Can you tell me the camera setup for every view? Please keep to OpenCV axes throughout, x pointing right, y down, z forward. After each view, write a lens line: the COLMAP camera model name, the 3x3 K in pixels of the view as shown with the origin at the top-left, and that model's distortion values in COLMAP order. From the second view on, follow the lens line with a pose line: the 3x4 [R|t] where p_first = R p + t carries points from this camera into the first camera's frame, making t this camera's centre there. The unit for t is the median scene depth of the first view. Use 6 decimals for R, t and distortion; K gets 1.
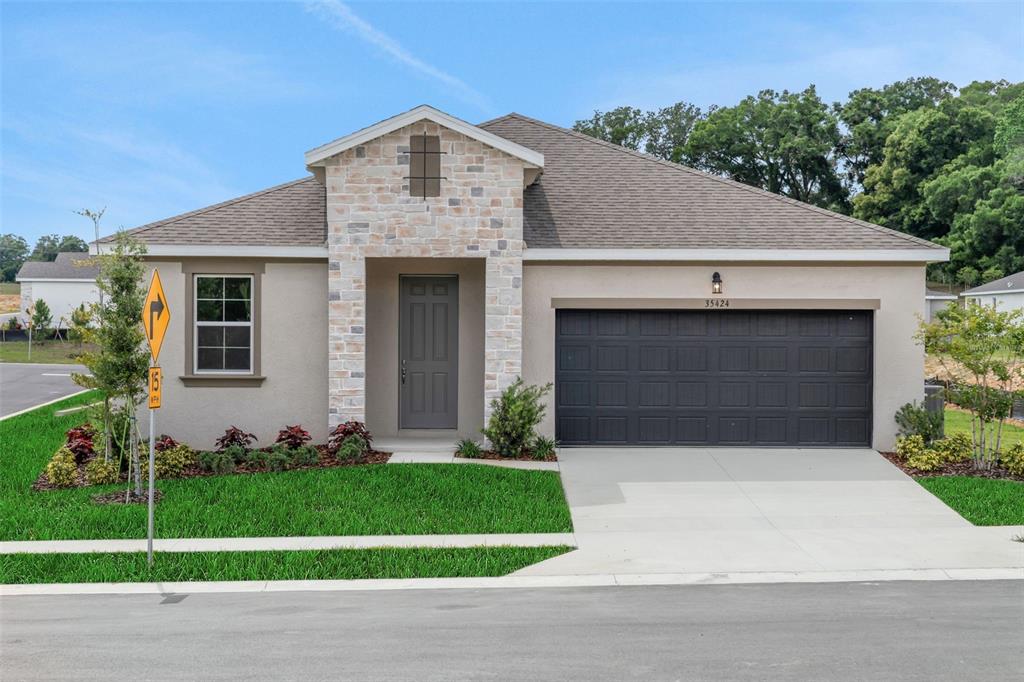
lens RADIAL K [[1986.1, 0, 512.0], [0, 1986.1, 341.0], [0, 0, 1]] dist [-0.082332, -0.035545]
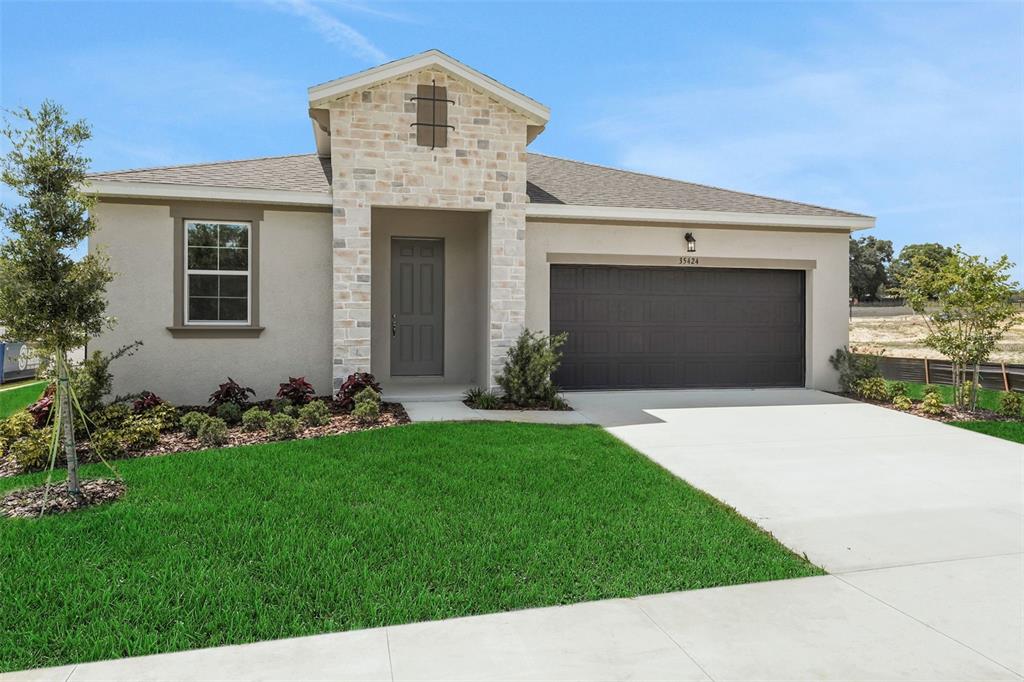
lens RADIAL K [[686.1, 0, 499.1], [0, 686.1, 322.7], [0, 0, 1]] dist [0.005766, 0.000983]
pose [[0.976566, -0.000768, 0.215218, -0.085401], [0.003187, 0.999936, -0.010897, 0.020070], [-0.215196, 0.011328, 0.976505, 0.655933]]
